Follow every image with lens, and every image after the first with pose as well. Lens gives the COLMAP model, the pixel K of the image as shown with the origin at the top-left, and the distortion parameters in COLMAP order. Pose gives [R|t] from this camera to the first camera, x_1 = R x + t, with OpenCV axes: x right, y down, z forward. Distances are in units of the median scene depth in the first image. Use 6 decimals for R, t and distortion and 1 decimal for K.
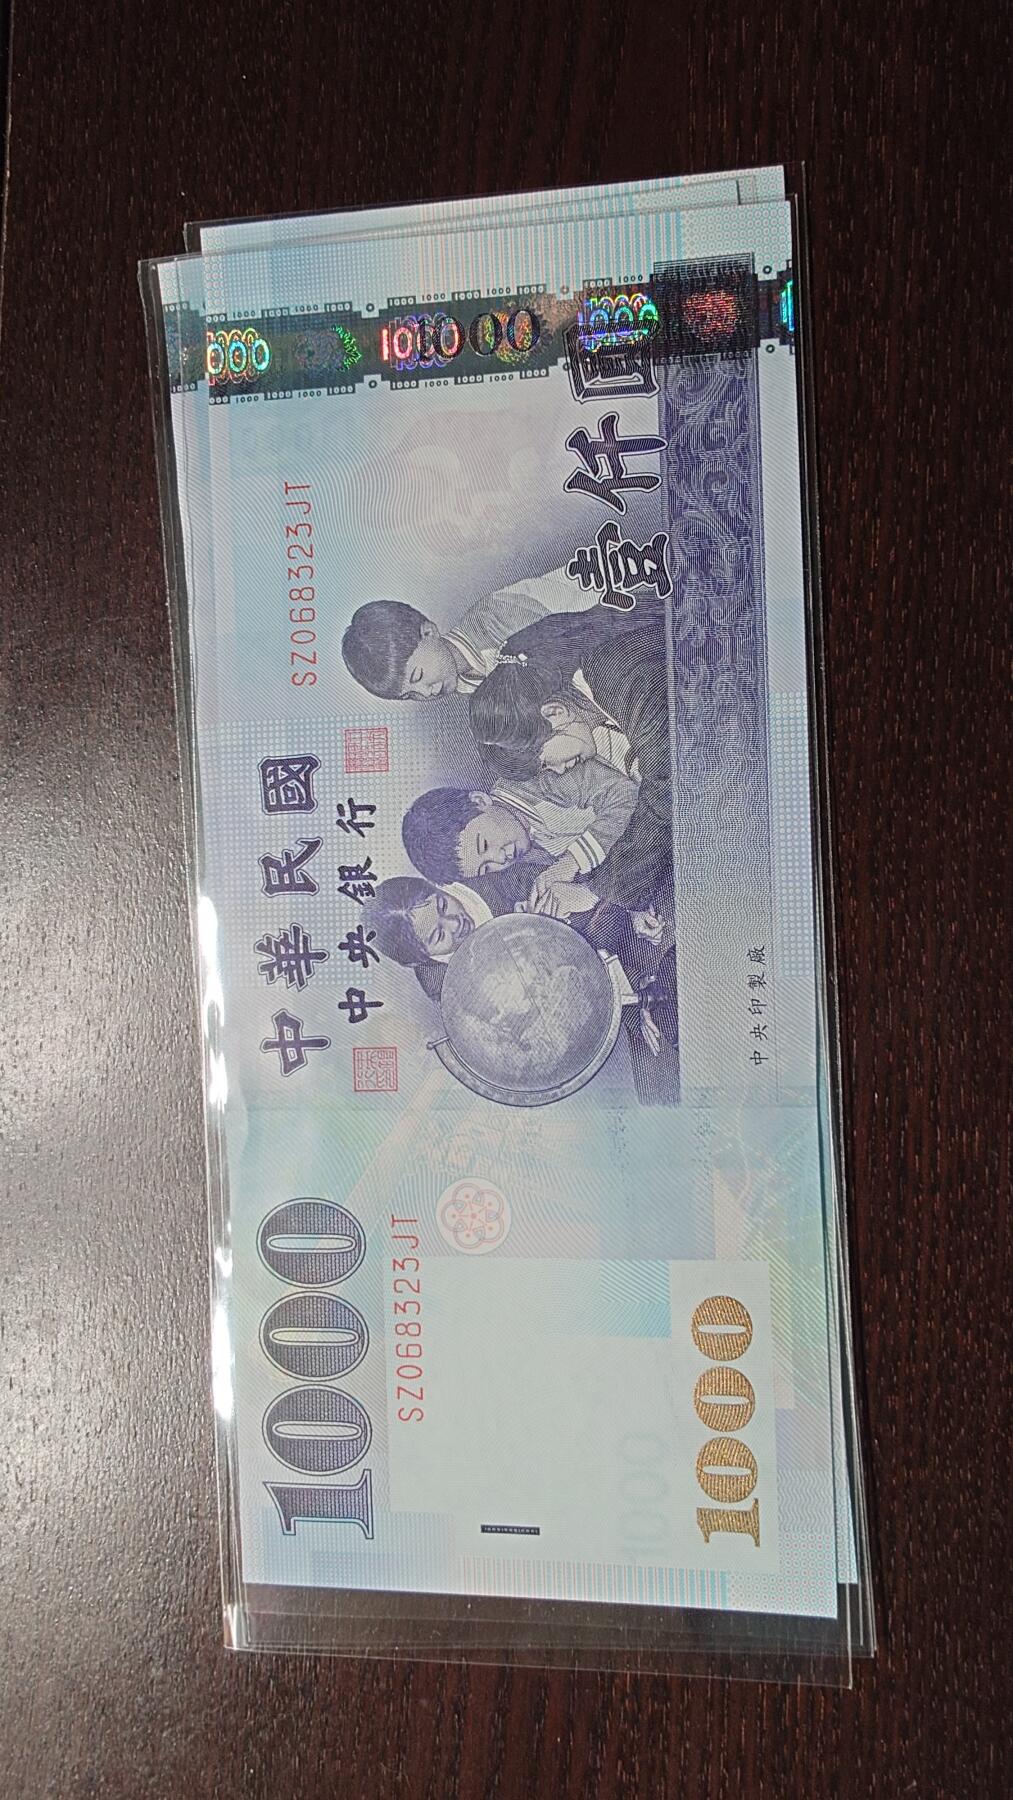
lens RADIAL K [[1230.3, 0, 506.5], [0, 1230.3, 900.0], [0, 0, 1]] dist [-0.004621, 0.043114]
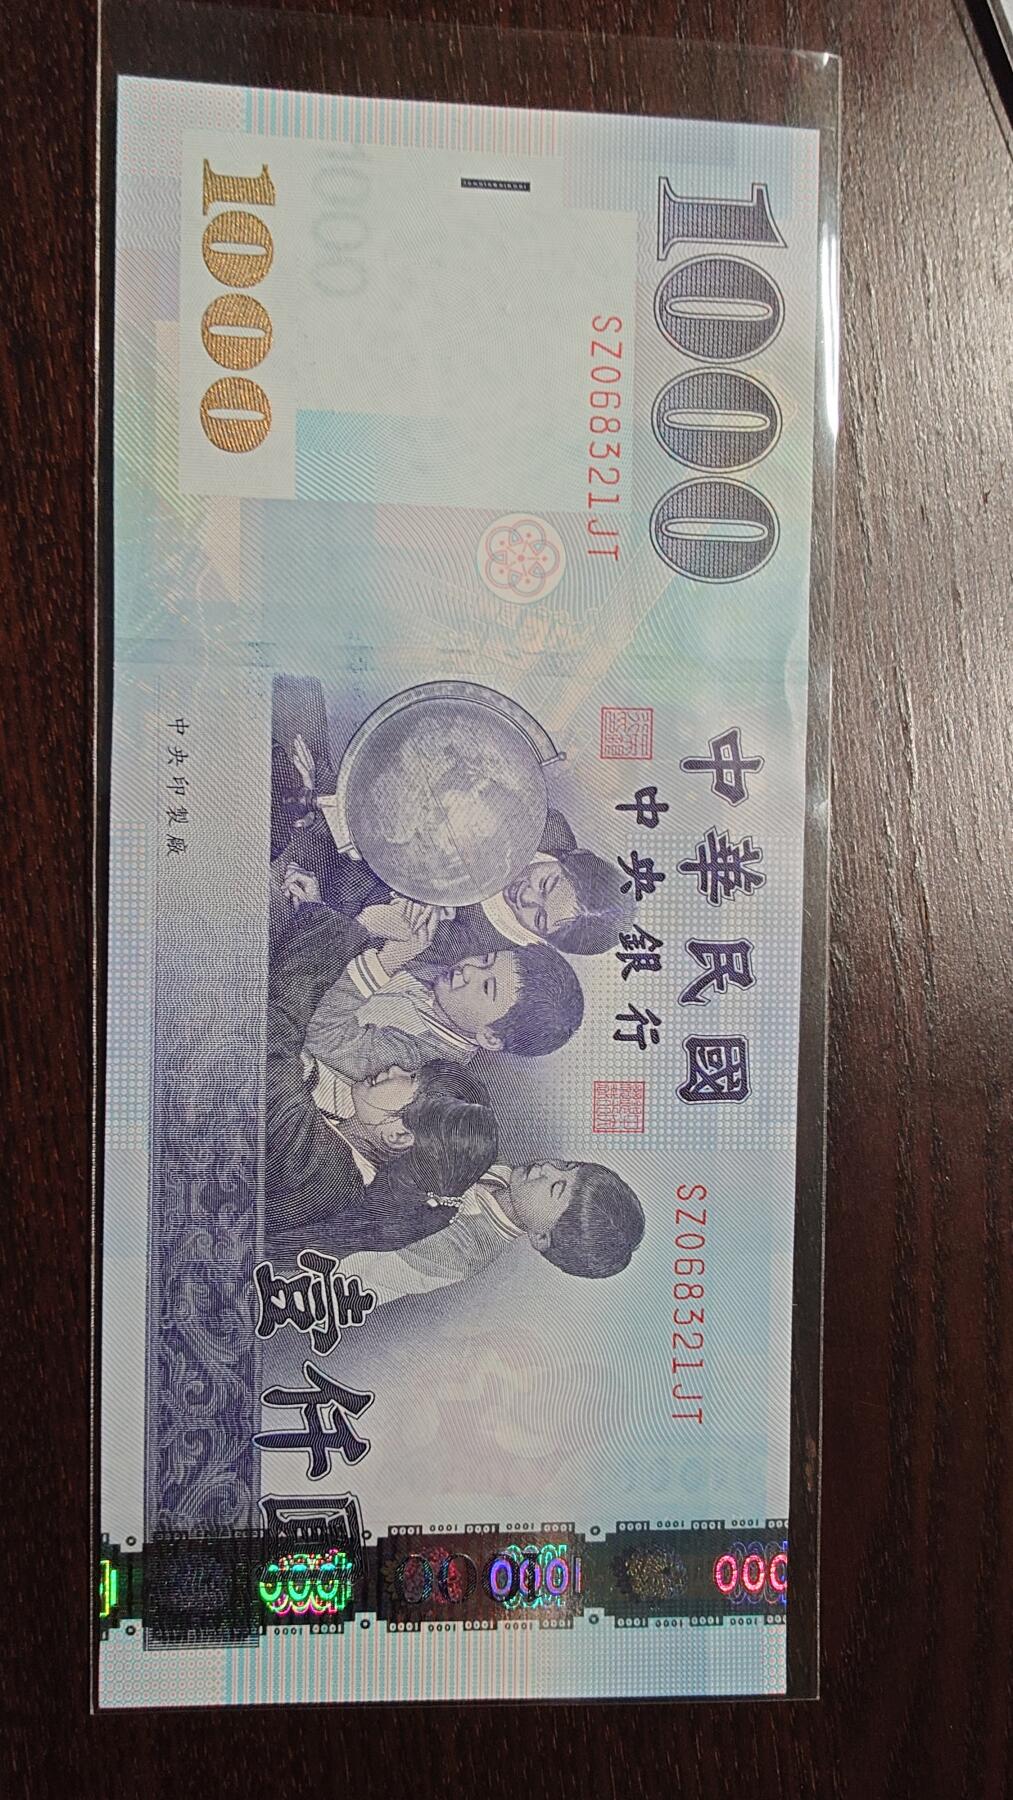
lens RADIAL K [[1230.3, 0, 506.5], [0, 1230.3, 900.0], [0, 0, 1]] dist [-0.004621, 0.043114]
pose [[-0.997143, -0.047894, 0.058411, -0.078378], [0.047522, -0.998840, -0.007732, 0.023601], [0.058713, -0.004935, 0.998263, 0.143639]]
